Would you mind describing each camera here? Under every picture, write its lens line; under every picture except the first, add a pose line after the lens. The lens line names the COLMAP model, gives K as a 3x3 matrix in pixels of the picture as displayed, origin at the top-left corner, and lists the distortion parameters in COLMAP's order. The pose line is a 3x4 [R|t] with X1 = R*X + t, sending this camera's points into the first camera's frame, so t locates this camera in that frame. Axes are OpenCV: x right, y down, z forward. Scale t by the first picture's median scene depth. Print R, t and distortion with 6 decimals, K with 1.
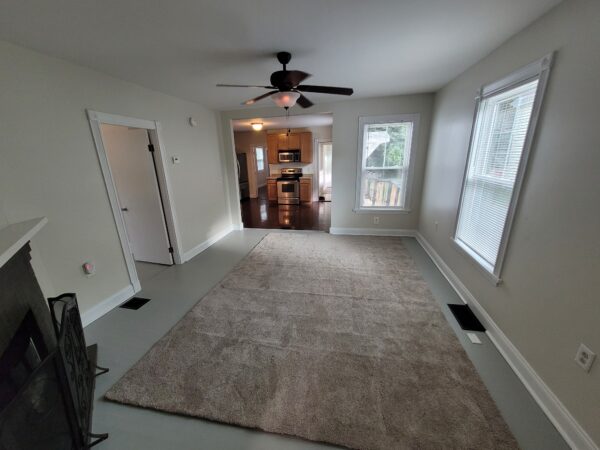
lens RADIAL K [[234.1, 0, 302.9], [0, 234.1, 224.6], [0, 0, 1]] dist [-0.002806, 0.000198]
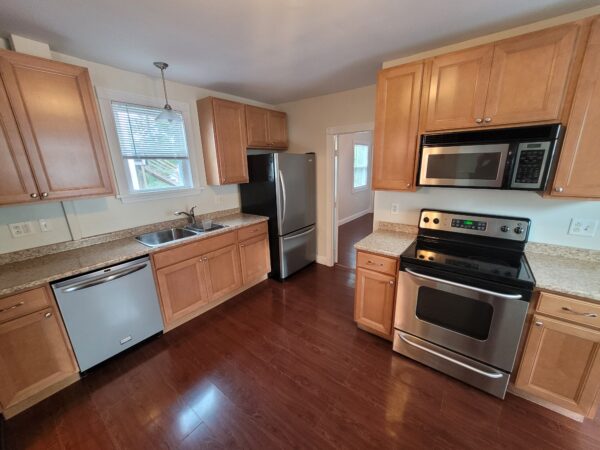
lens RADIAL K [[234.1, 0, 300.5], [0, 234.1, 225.0], [0, 0, 1]] dist [-0.002806, 0.000198]
pose [[0.896685, 0.114531, -0.427597, -0.100375], [-0.120827, 0.992595, 0.012485, -0.211886], [0.425861, 0.040470, 0.903883, 0.720467]]
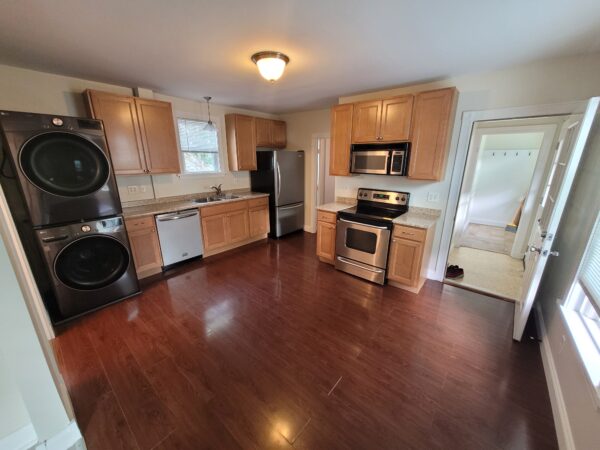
lens RADIAL K [[234.1, 0, 299.7], [0, 234.1, 223.9], [0, 0, 1]] dist [-0.002806, 0.000198]
pose [[0.871966, 0.159336, -0.462912, 0.024849], [-0.159634, 0.986412, 0.038833, -0.175651], [0.462810, 0.040036, 0.885553, 0.579916]]
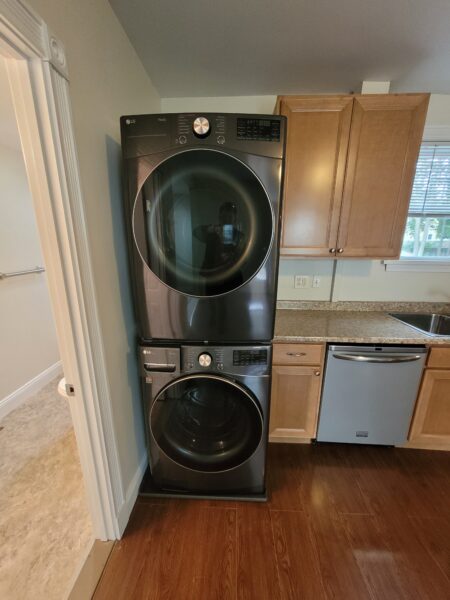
lens RADIAL K [[234.1, 0, 223.9], [0, 234.1, 301.9], [0, 0, 1]] dist [-0.002806, 0.000198]
pose [[0.146374, 0.273010, -0.950810, -0.210371], [-0.289648, 0.930866, 0.222693, -0.183807], [0.945875, 0.242804, 0.215332, 0.685162]]
